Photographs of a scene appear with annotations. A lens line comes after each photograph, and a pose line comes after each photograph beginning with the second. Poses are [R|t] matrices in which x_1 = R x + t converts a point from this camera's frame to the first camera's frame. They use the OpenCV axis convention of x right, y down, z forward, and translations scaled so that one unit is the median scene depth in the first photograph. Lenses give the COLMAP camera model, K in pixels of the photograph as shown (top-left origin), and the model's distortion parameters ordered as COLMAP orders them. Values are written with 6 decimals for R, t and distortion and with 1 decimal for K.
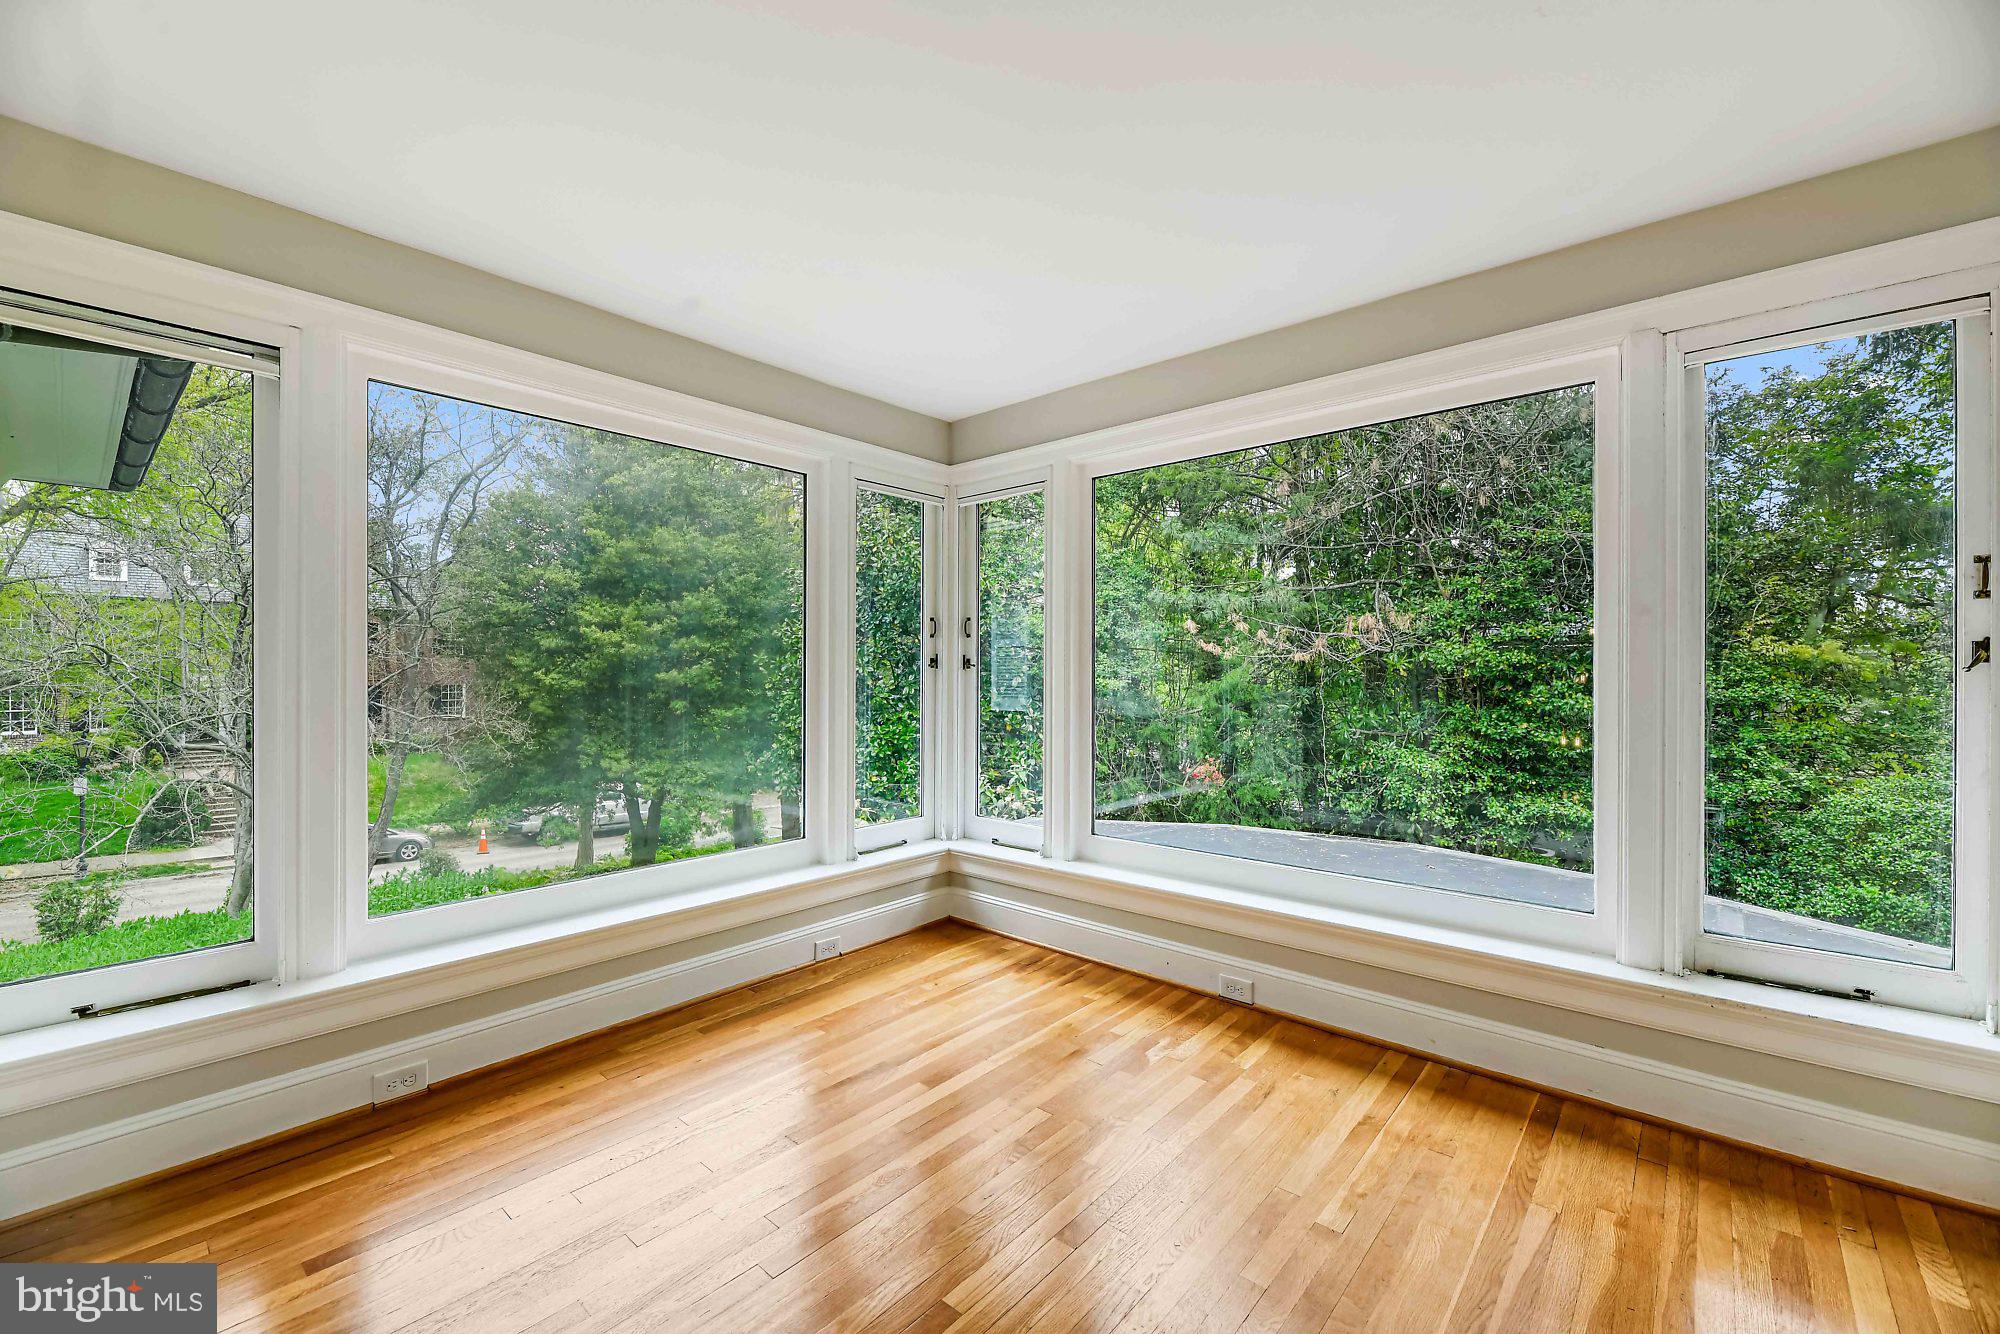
lens RADIAL K [[816.1, 0, 1002.5], [0, 816.1, 659.2], [0, 0, 1]] dist [0.002013, -0.002211]
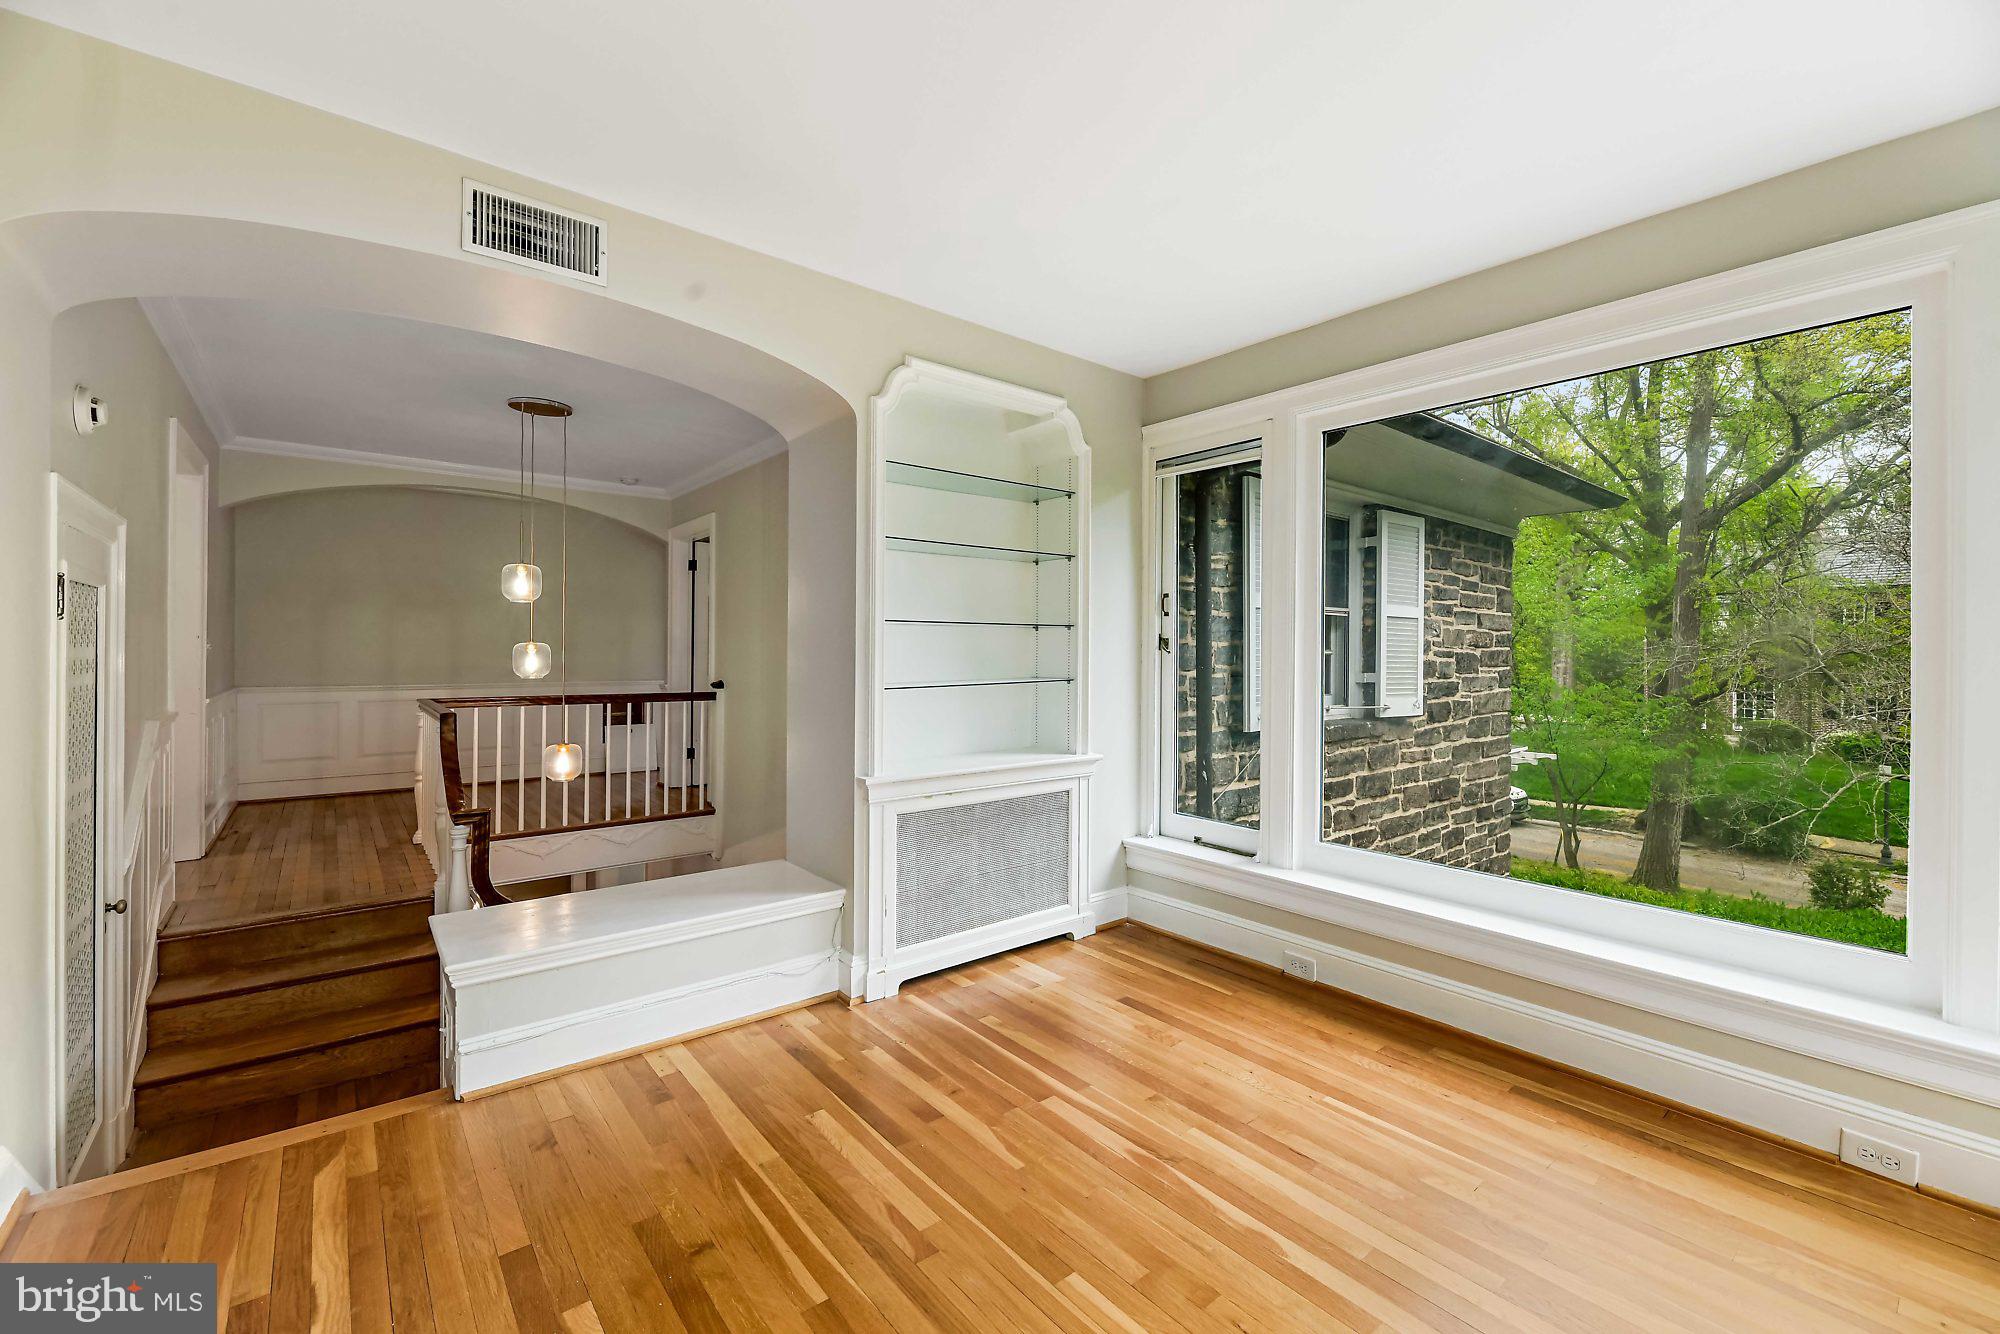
lens RADIAL K [[816.1, 0, 1000.3], [0, 816.1, 661.6], [0, 0, 1]] dist [0.002013, -0.002211]
pose [[-0.156730, 0.011224, -0.987578, 0.549839], [0.001279, 0.999937, 0.011162, 0.009372], [0.987641, 0.000487, -0.156735, 0.632254]]
